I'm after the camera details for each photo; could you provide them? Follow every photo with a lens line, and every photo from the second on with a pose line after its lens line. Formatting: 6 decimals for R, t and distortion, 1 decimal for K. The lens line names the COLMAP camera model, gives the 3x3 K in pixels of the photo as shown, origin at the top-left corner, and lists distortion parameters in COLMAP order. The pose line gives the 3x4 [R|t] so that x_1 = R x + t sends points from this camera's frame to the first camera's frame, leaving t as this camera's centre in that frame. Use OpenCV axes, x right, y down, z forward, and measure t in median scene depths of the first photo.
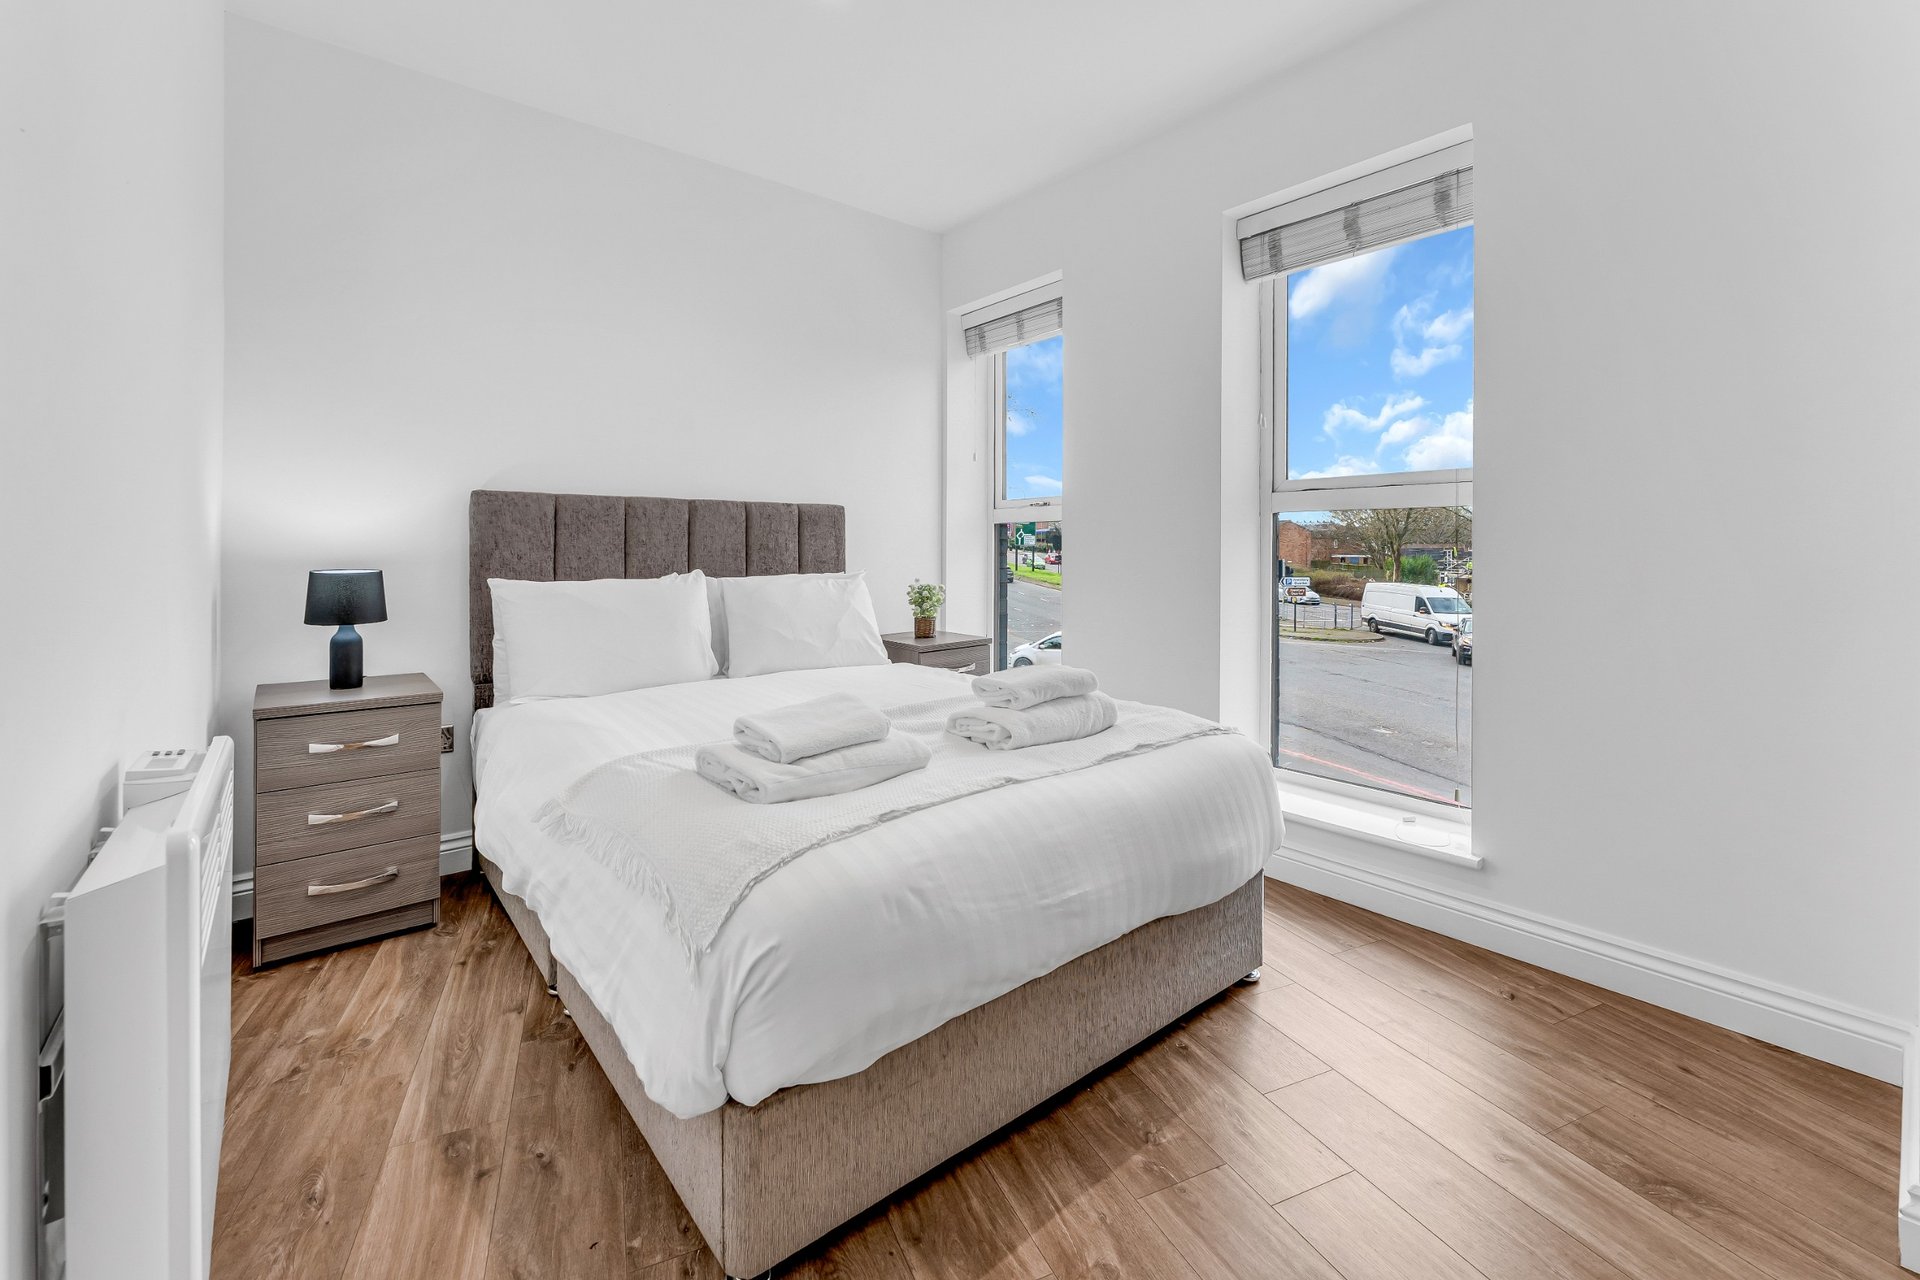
lens RADIAL K [[807.0, 0, 955.2], [0, 807.0, 549.1], [0, 0, 1]] dist [-0.000283, -0.000040]
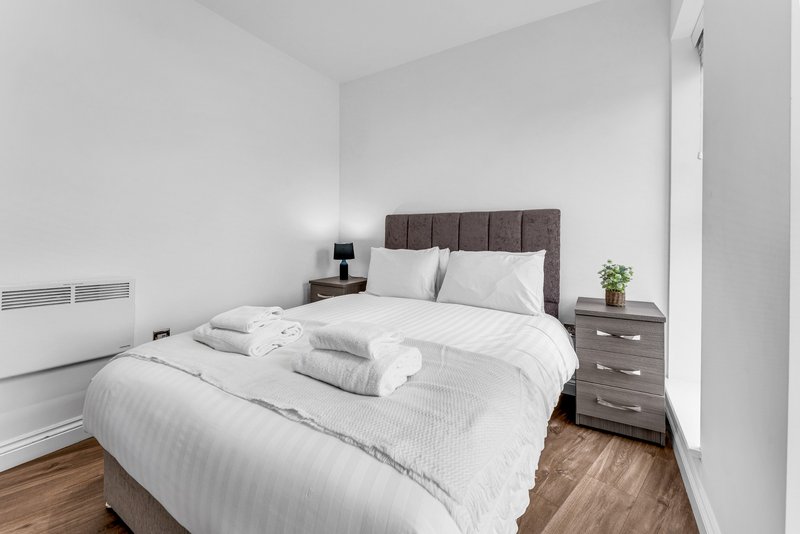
lens RADIAL K [[331.8, 0, 398.4], [0, 331.8, 239.7], [0, 0, 1]] dist [-0.001074, -0.000003]
pose [[0.314518, 0.012351, -0.949171, 0.459671], [-0.005663, 0.999922, 0.011134, -0.001126], [0.949235, 0.001874, 0.314564, 0.641887]]
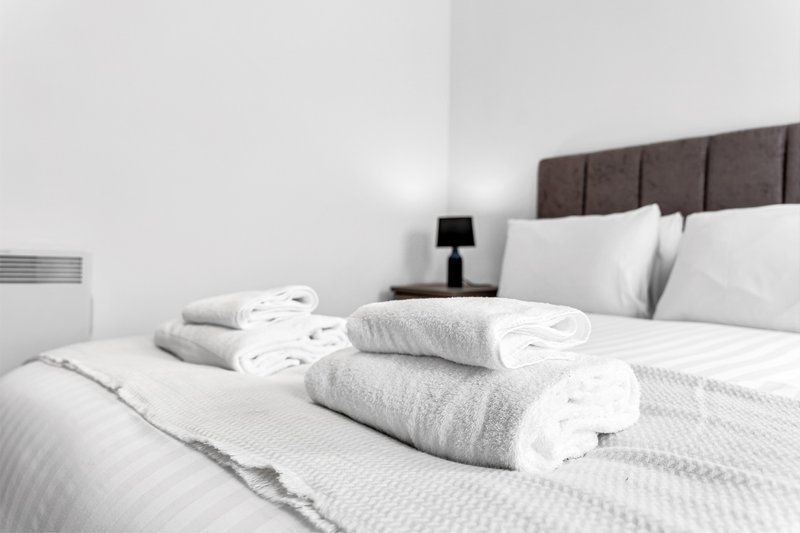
lens RADIAL K [[556.3, 0, 400.0], [0, 556.3, 266.5], [0, 0, 1]] dist [0.048478, -0.066682]
pose [[0.039729, 0.023832, -0.998926, 0.329021], [-0.010805, 0.999667, 0.023420, 0.085373], [0.999152, 0.009863, 0.039973, 0.680269]]
